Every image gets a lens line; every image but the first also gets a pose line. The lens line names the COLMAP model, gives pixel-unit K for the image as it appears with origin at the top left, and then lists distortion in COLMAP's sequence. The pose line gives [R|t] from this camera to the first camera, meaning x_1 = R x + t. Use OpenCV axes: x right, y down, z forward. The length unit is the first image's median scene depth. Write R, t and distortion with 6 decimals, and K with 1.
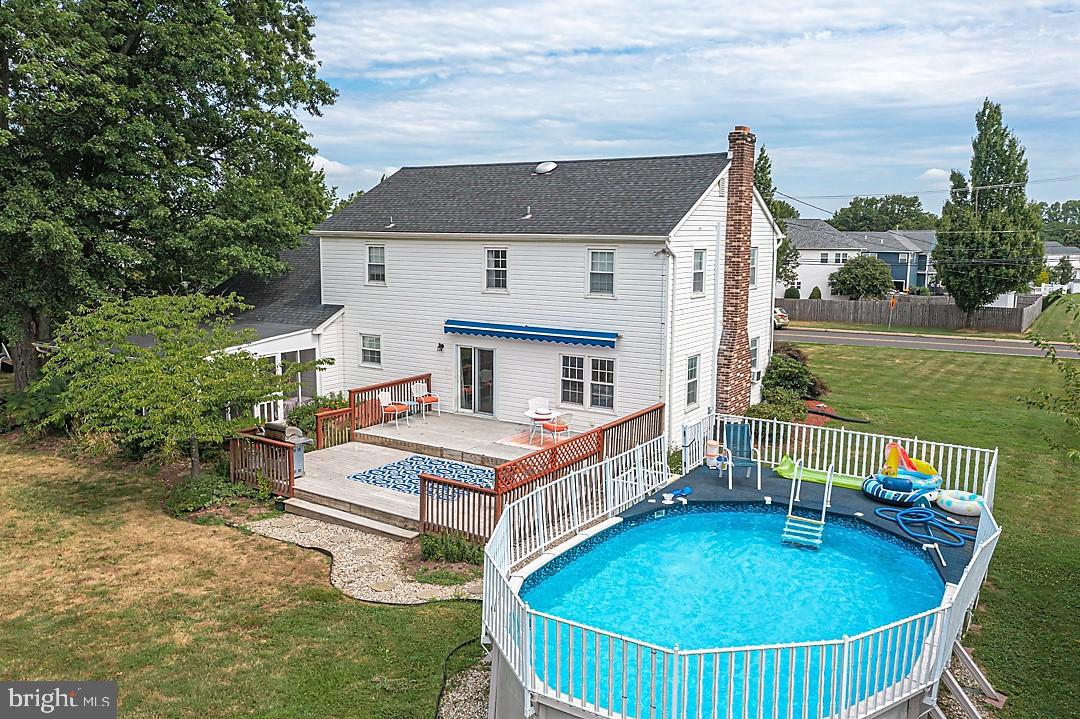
lens RADIAL K [[851.4, 0, 540.0], [0, 851.4, 359.5], [0, 0, 1]] dist [0.000328, 0.001332]
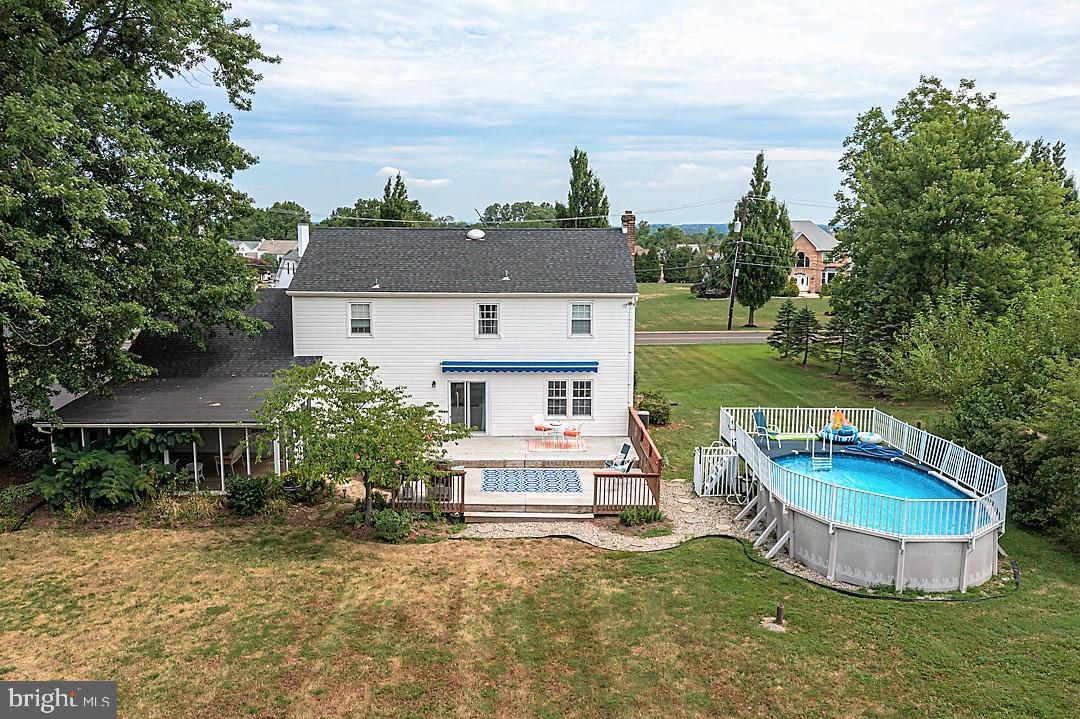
lens RADIAL K [[851.4, 0, 540.0], [0, 851.4, 359.5], [0, 0, 1]] dist [0.000328, 0.001332]
pose [[0.833244, -0.088334, 0.545803, -0.726566], [0.086106, 0.995843, 0.029717, -0.080778], [-0.546159, 0.022236, 0.837386, -0.128660]]
